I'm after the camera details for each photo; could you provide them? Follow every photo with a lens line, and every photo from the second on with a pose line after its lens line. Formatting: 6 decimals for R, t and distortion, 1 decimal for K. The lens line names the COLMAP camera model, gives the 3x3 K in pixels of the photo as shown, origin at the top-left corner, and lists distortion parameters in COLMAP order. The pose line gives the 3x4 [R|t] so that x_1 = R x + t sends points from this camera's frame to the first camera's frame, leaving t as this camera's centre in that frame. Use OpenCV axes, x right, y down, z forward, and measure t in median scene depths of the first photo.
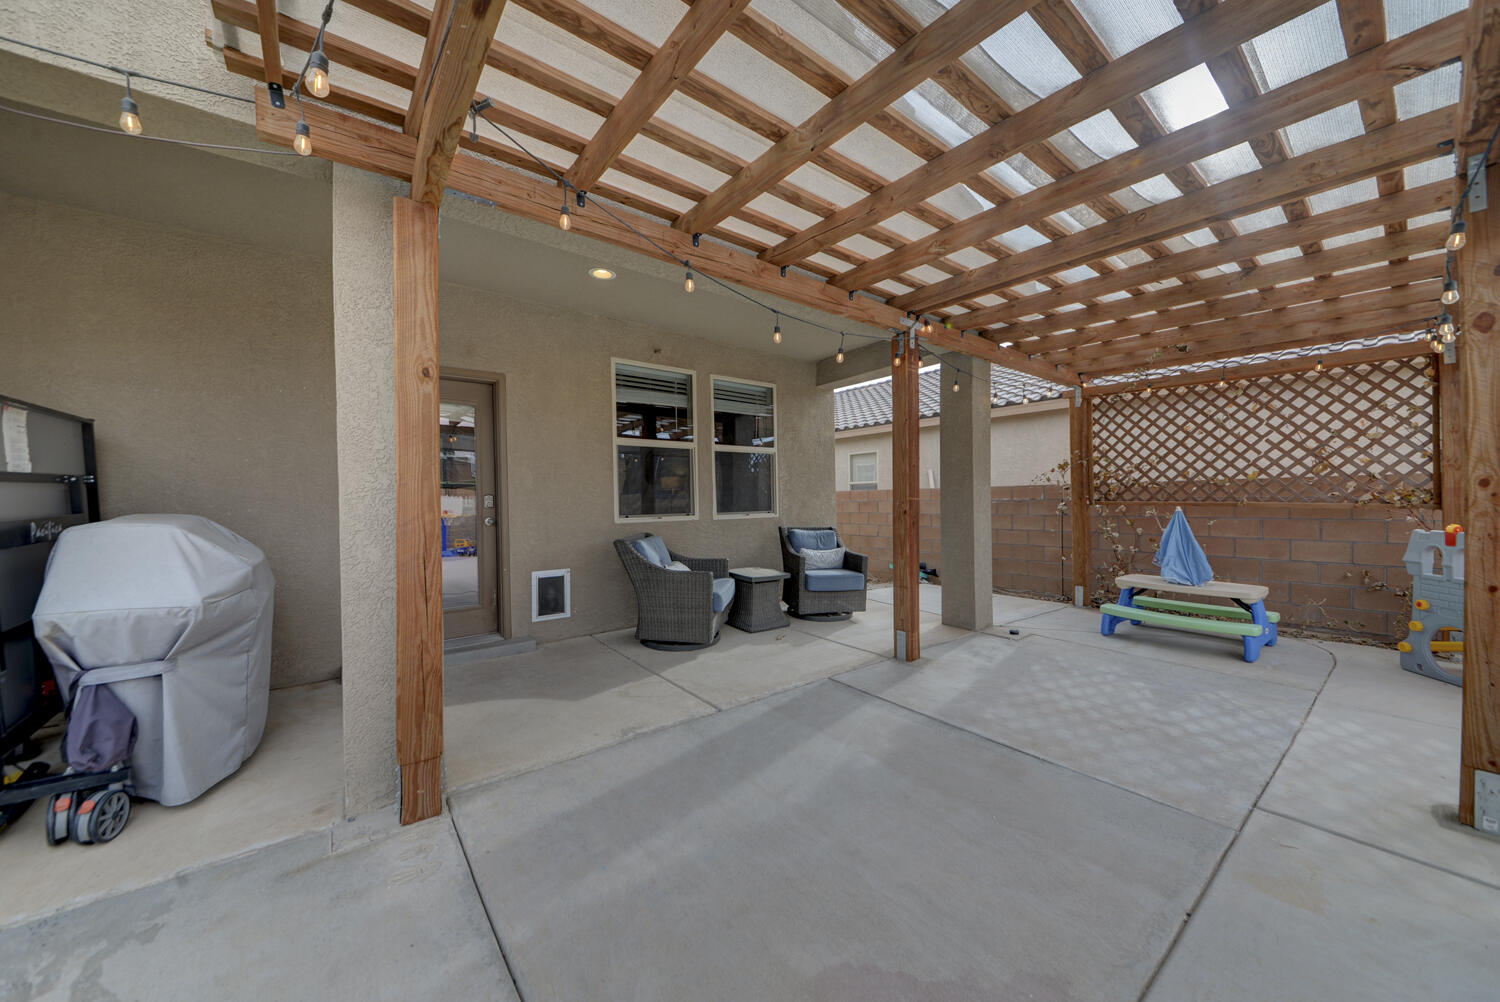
lens RADIAL K [[527.8, 0, 748.4], [0, 527.8, 494.4], [0, 0, 1]] dist [0.001304, -0.000303]
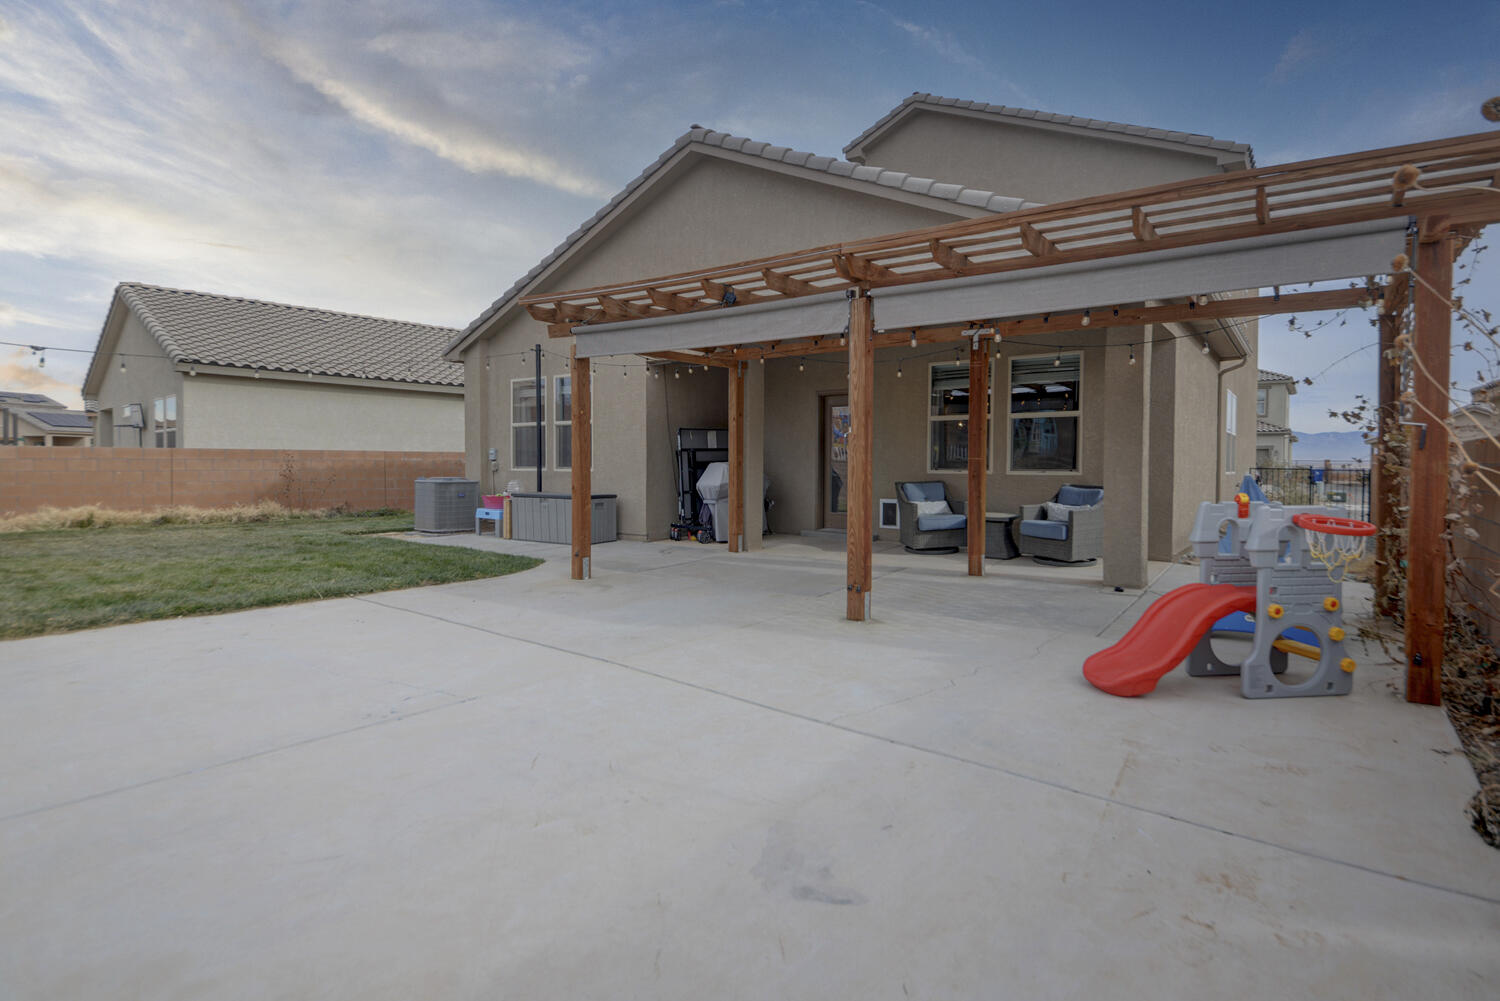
lens RADIAL K [[805.0, 0, 759.9], [0, 805.0, 476.2], [0, 0, 1]] dist [0.001768, -0.000066]
pose [[0.302540, 0.034967, -0.952495, 1.706326], [-0.004479, 0.999368, 0.035265, -0.013683], [0.953126, -0.006403, 0.302506, -0.139686]]
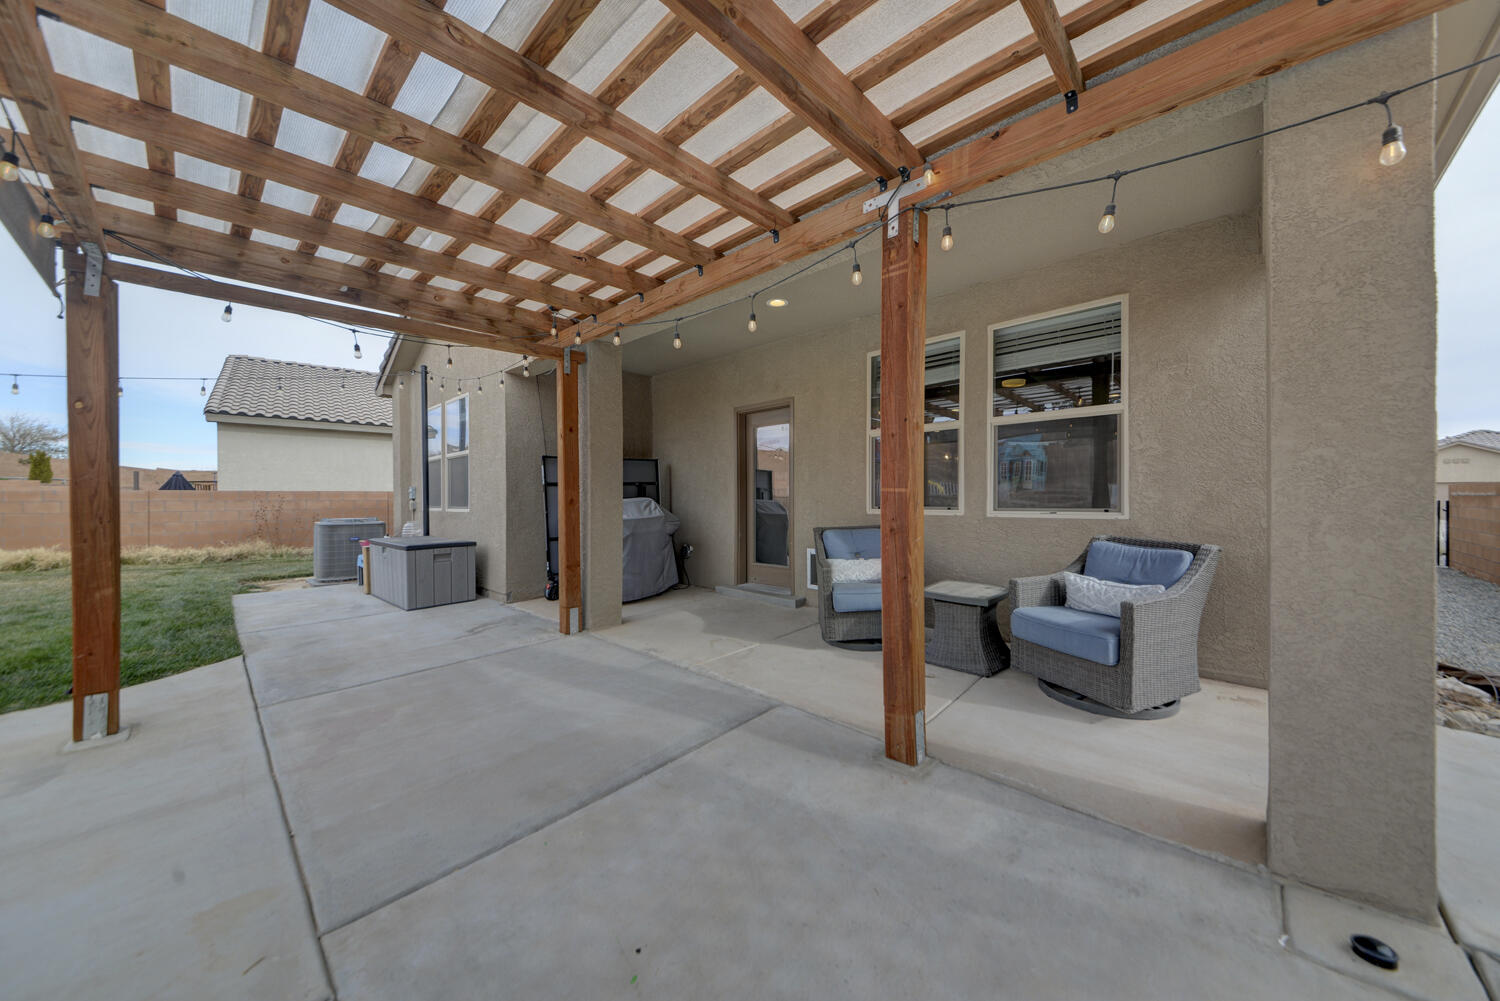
lens RADIAL K [[527.8, 0, 753.5], [0, 527.8, 499.6], [0, 0, 1]] dist [0.001304, -0.000303]
pose [[0.159485, 0.023821, -0.986913, 0.692610], [0.009726, 0.999622, 0.025700, 0.000443], [0.987152, -0.013698, 0.159193, 0.591515]]
